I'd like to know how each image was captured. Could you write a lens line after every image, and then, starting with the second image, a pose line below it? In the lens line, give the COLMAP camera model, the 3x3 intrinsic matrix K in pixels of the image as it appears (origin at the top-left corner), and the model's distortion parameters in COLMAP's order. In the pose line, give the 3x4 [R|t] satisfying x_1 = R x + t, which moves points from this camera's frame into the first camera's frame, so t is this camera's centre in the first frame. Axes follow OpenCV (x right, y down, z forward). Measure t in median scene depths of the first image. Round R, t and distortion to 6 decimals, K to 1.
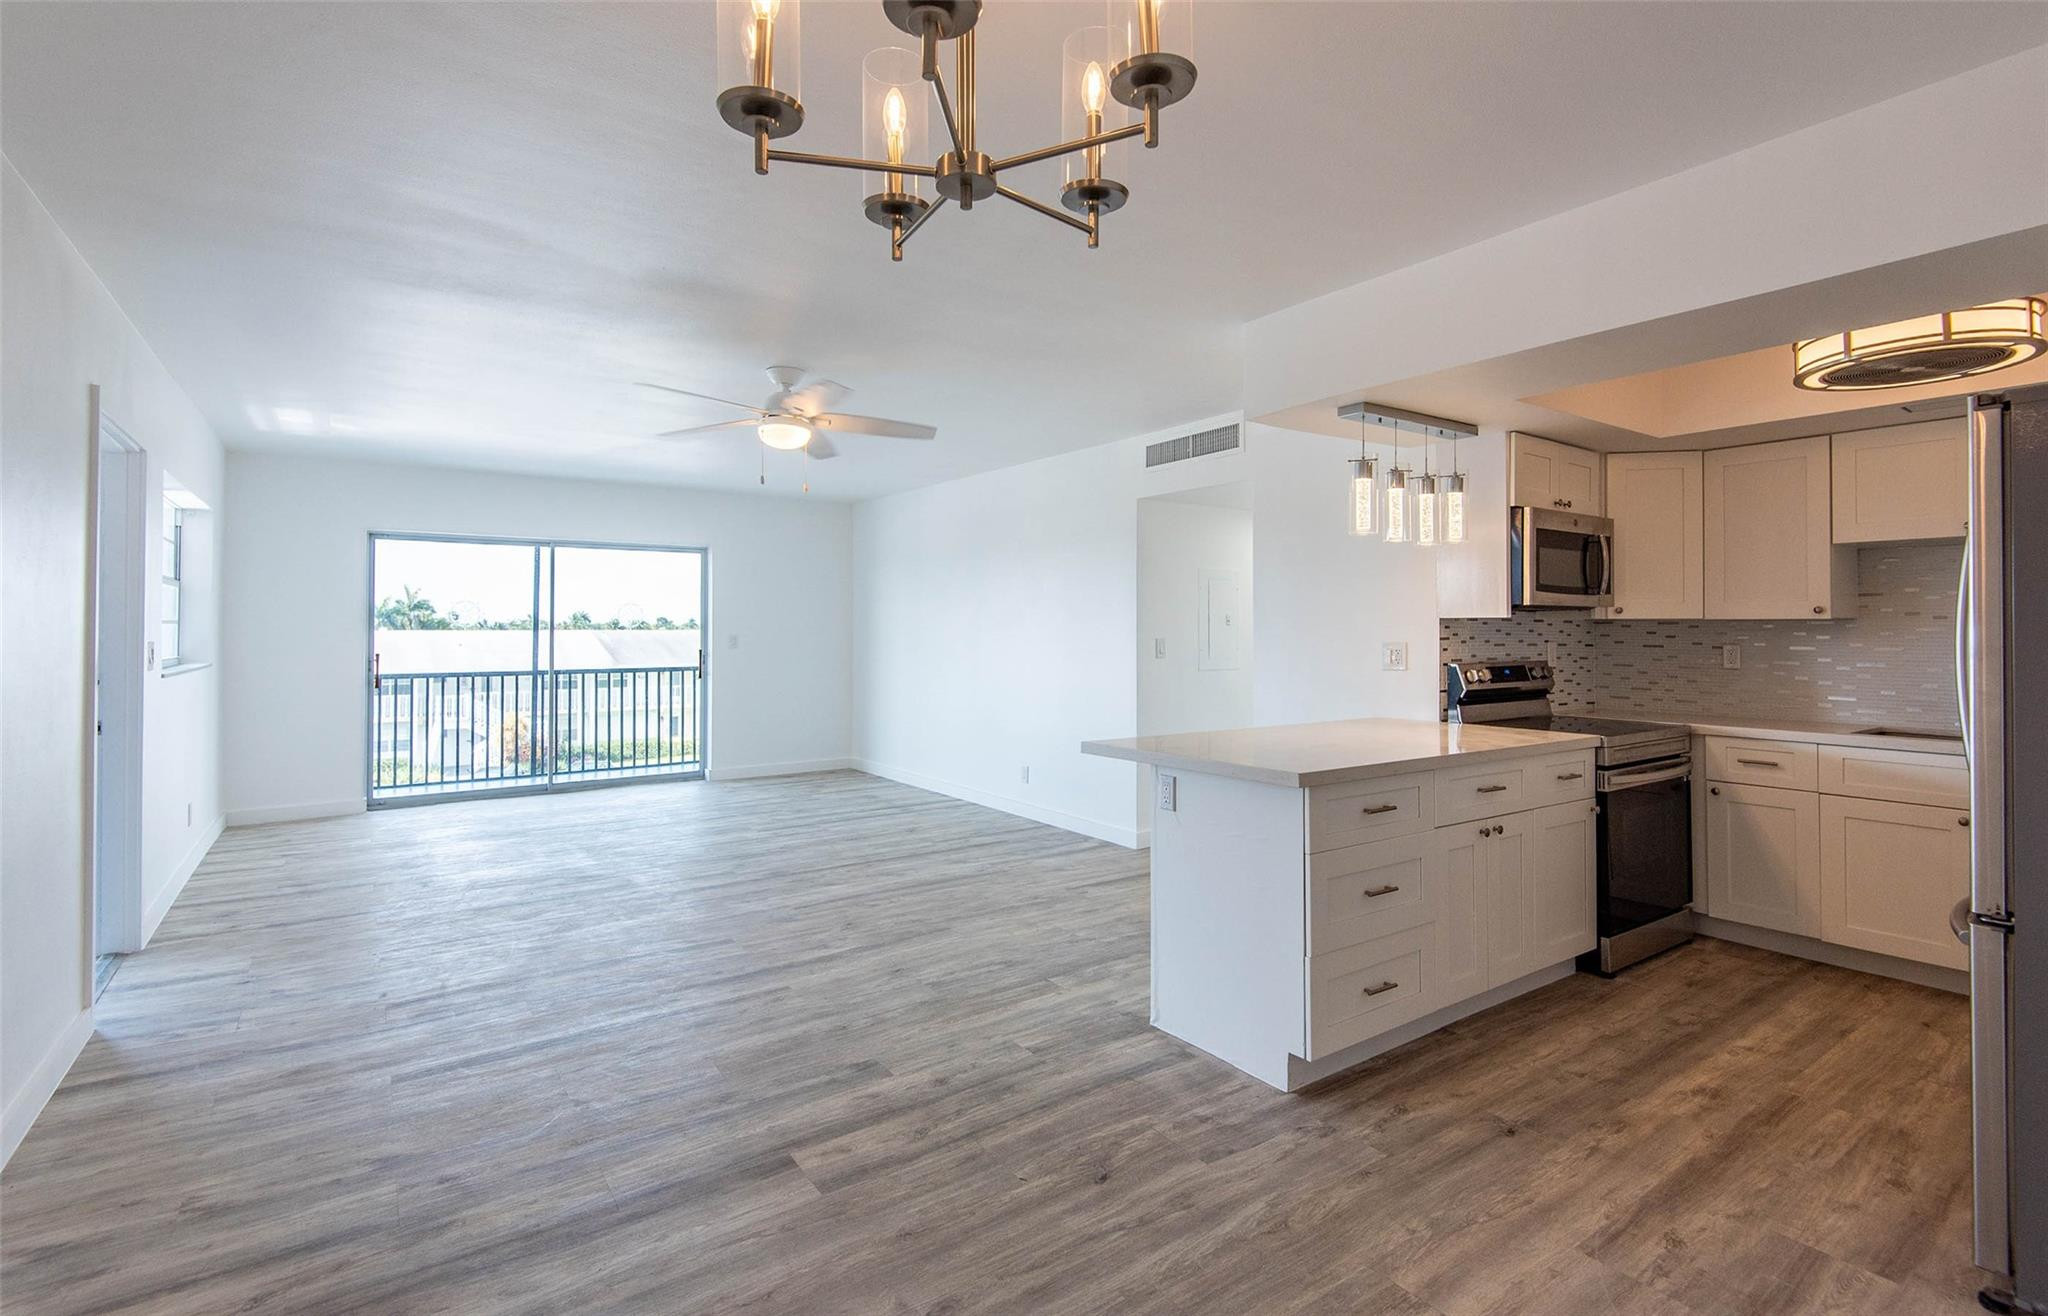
lens RADIAL K [[950.6, 0, 1029.0], [0, 950.6, 620.7], [0, 0, 1]] dist [0.040718, -0.026537]
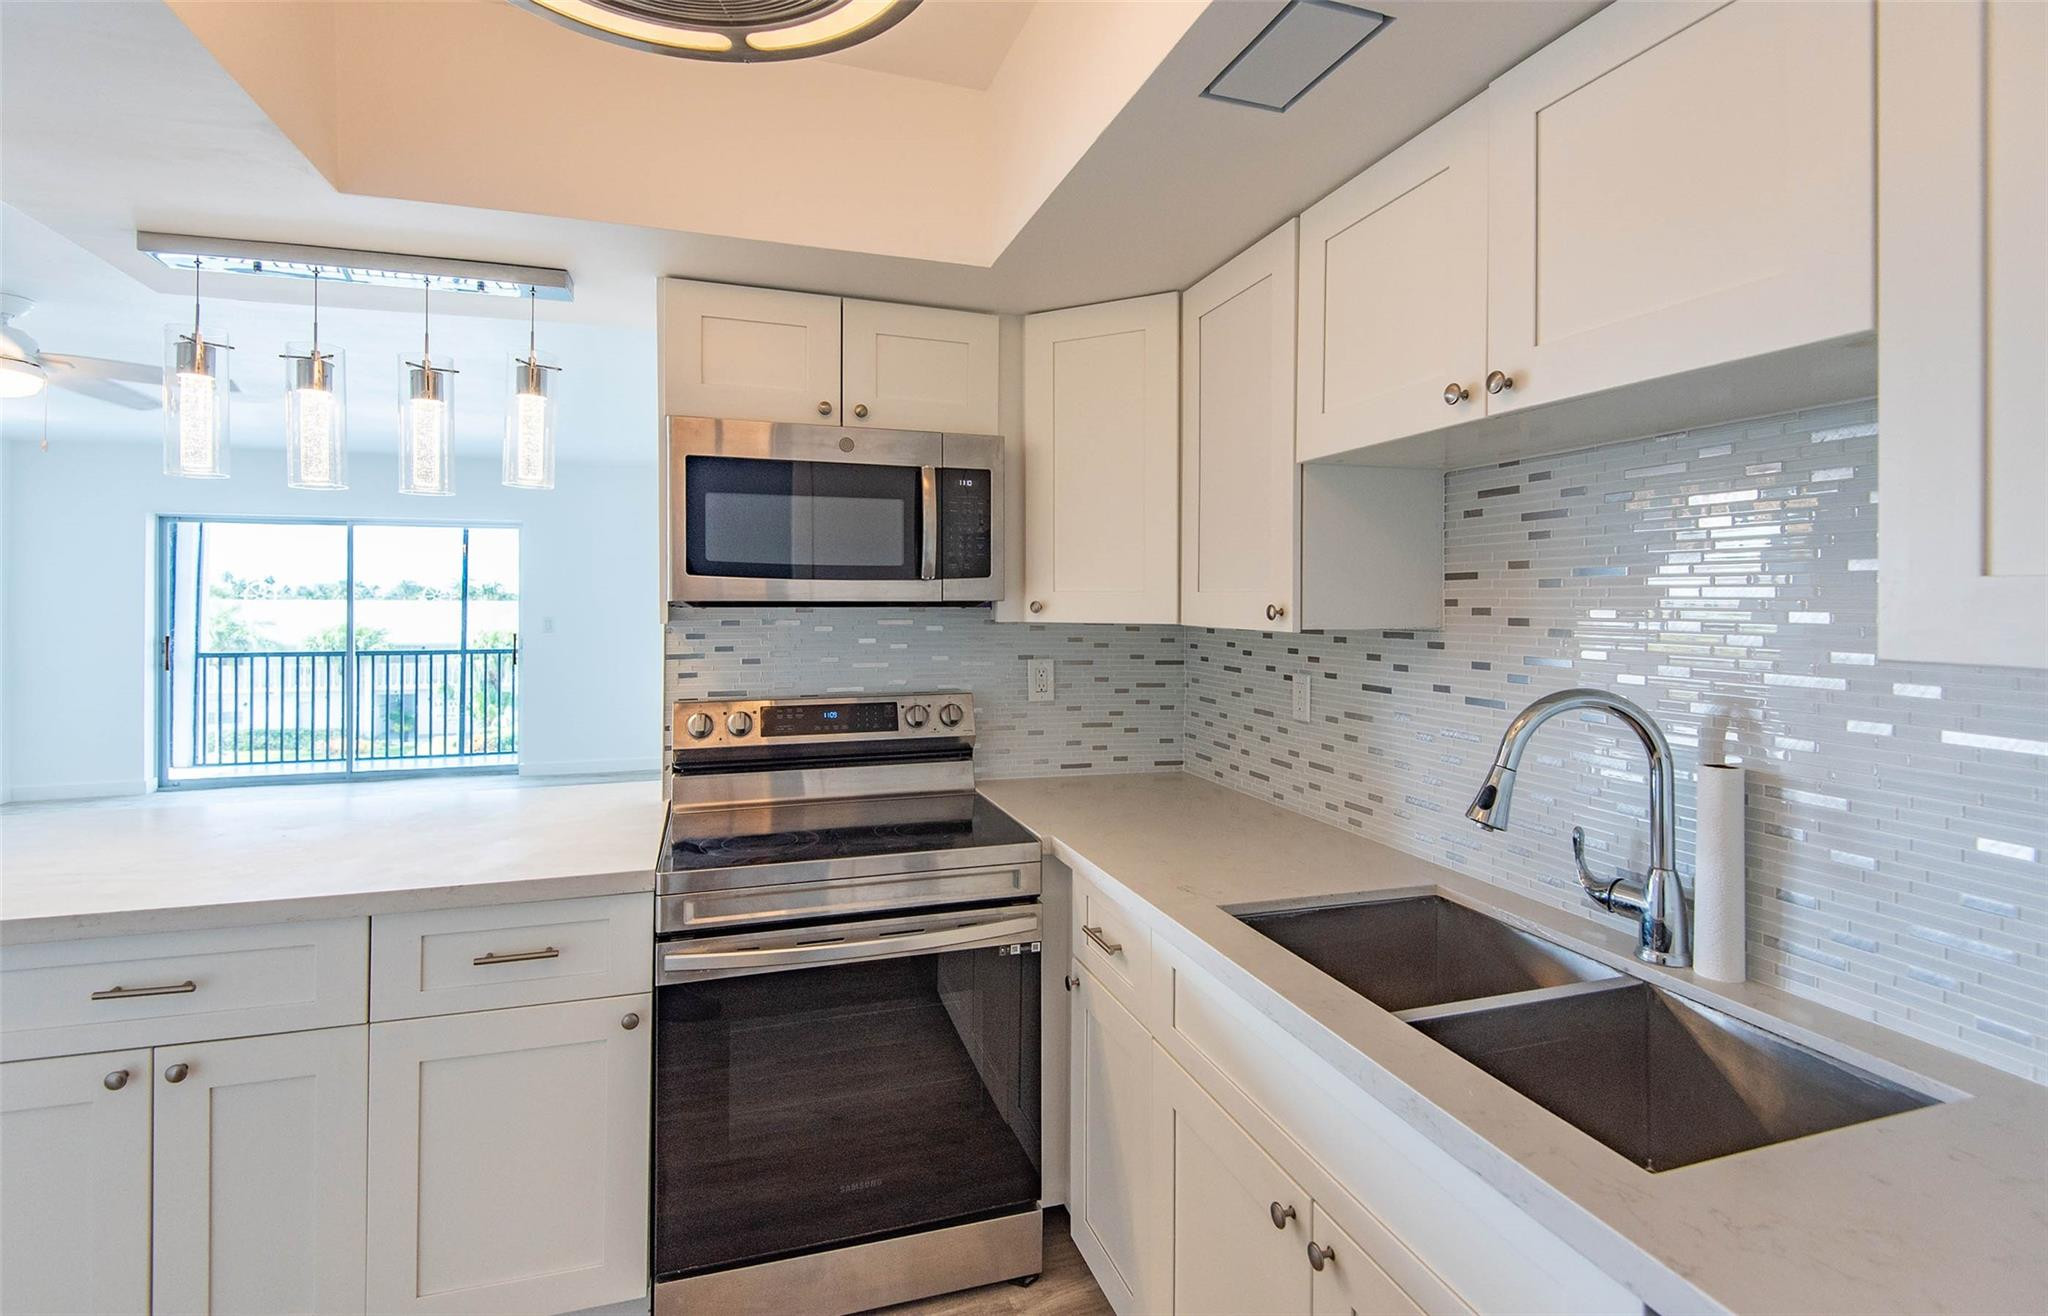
lens RADIAL K [[963.2, 0, 1018.5], [0, 963.2, 592.0], [0, 0, 1]] dist [0.036169, -0.024066]
pose [[0.953802, 0.000261, -0.300434, 0.790689], [-0.000013, 1.000000, 0.000826, -0.020107], [0.300434, -0.000783, 0.953802, 0.498618]]
